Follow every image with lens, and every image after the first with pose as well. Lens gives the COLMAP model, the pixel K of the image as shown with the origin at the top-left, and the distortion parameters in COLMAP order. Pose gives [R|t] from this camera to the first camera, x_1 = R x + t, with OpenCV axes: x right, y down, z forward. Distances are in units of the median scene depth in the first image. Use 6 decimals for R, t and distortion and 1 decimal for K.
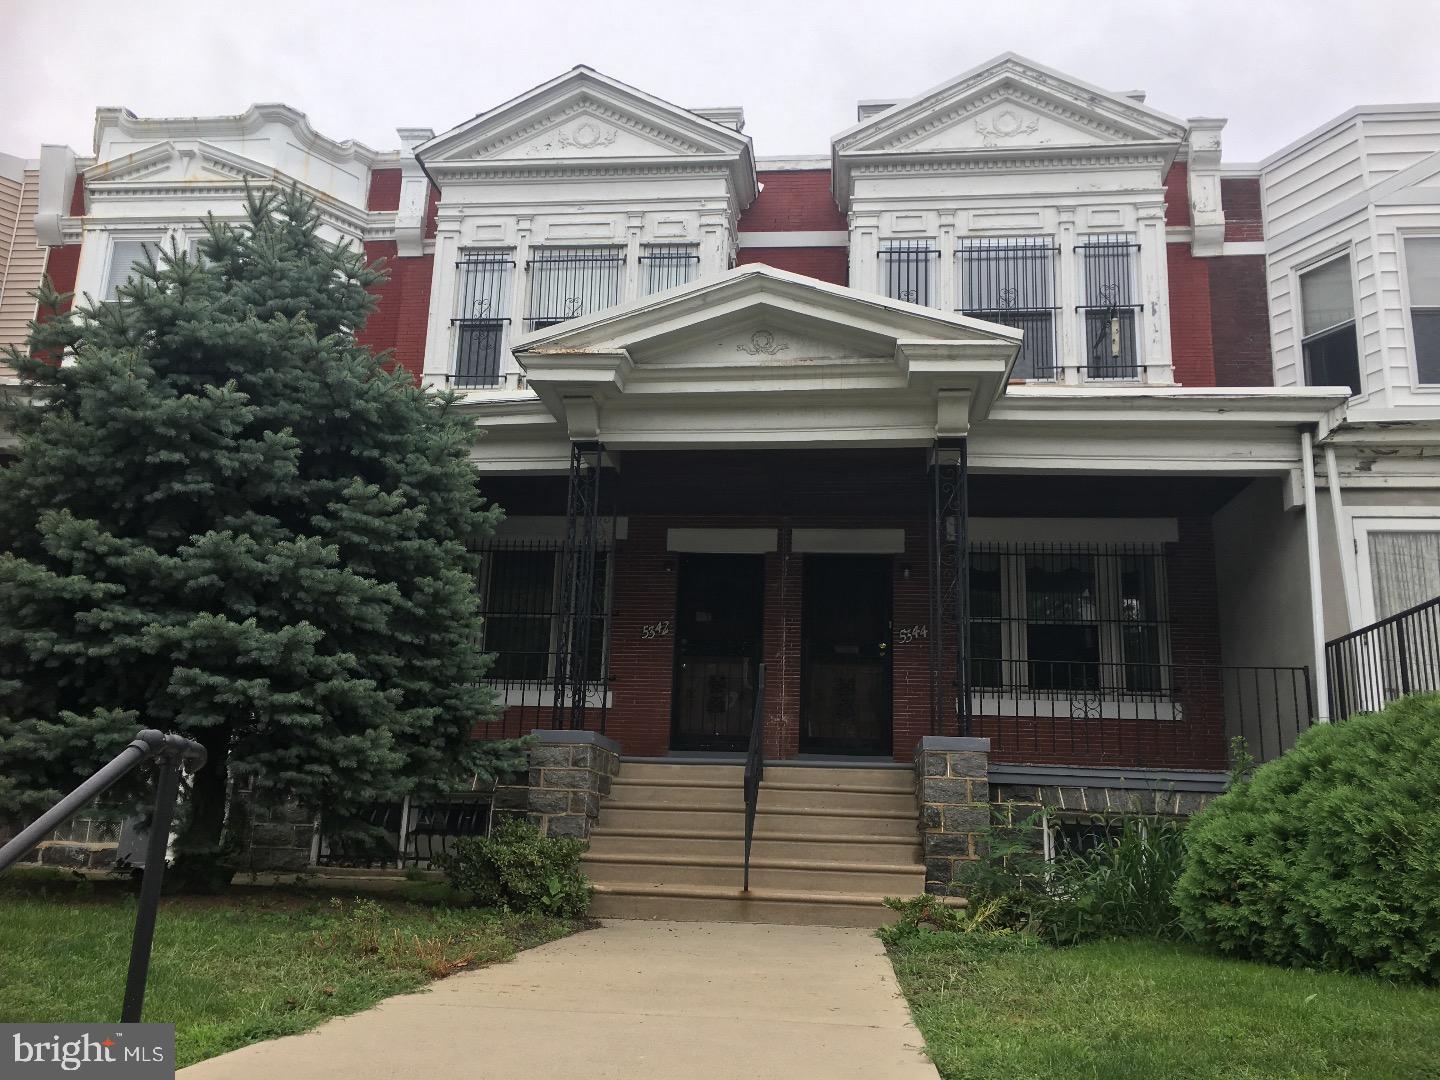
lens RADIAL K [[1222.0, 0, 730.1], [0, 1222.0, 539.6], [0, 0, 1]] dist [0.018288, 0.003361]
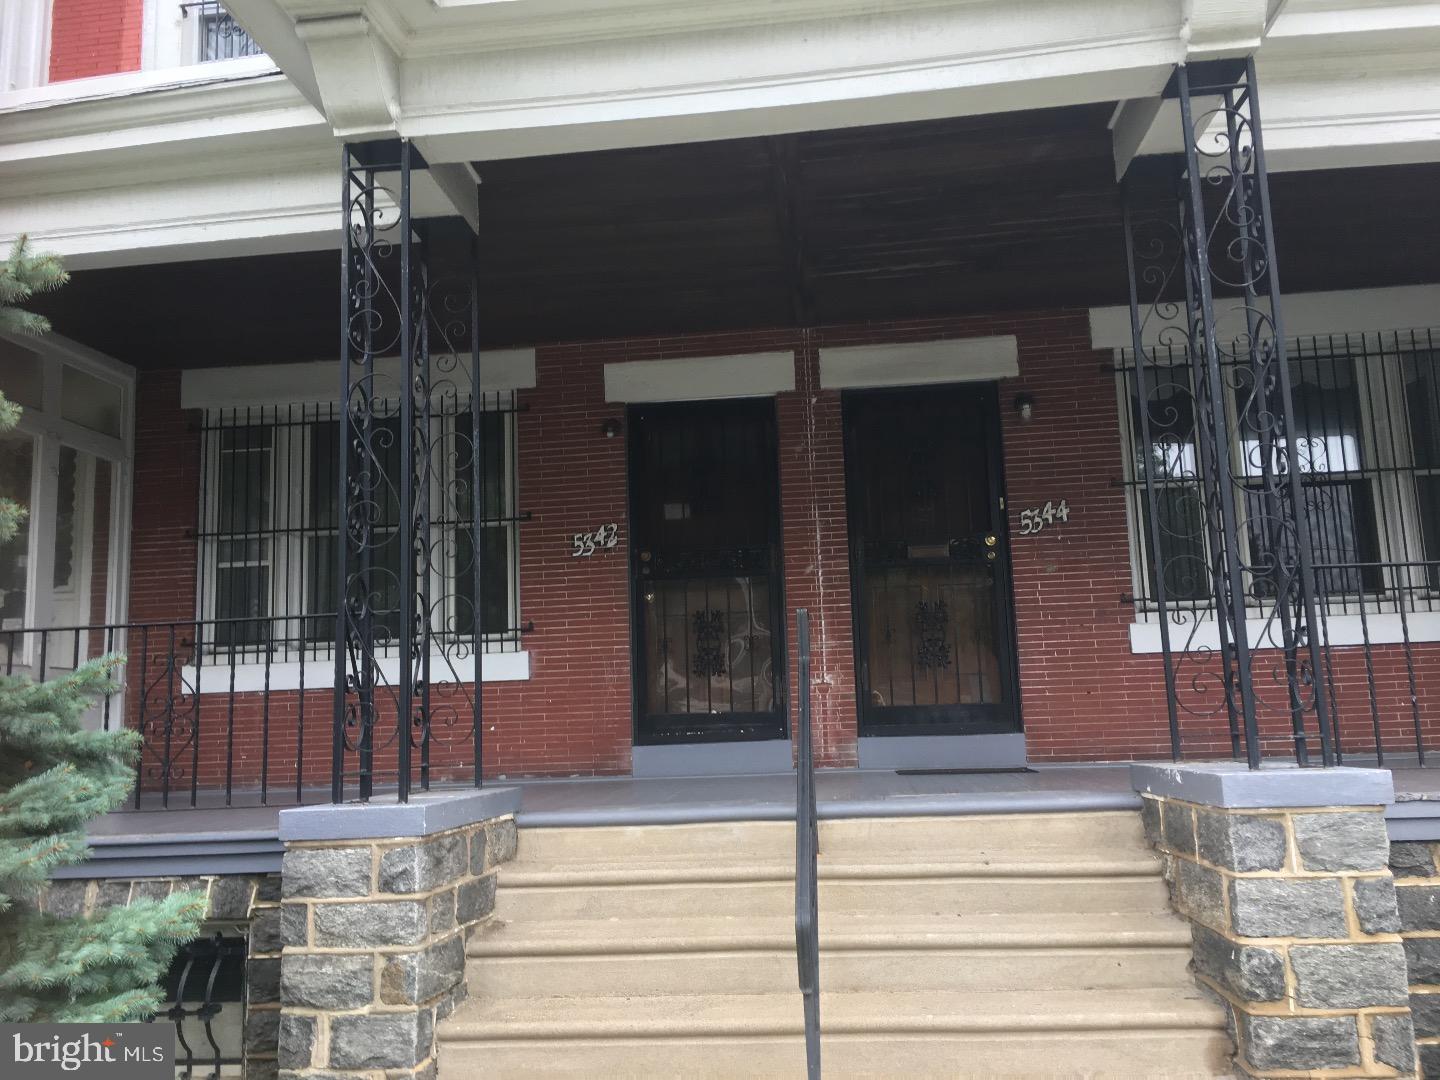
lens RADIAL K [[1222.0, 0, 723.8], [0, 1222.0, 538.3], [0, 0, 1]] dist [0.018288, 0.003361]
pose [[0.997626, -0.068702, 0.004629, -0.003134], [0.067973, 0.993326, 0.093182, 0.024526], [-0.010999, -0.092646, 0.995638, 0.444933]]
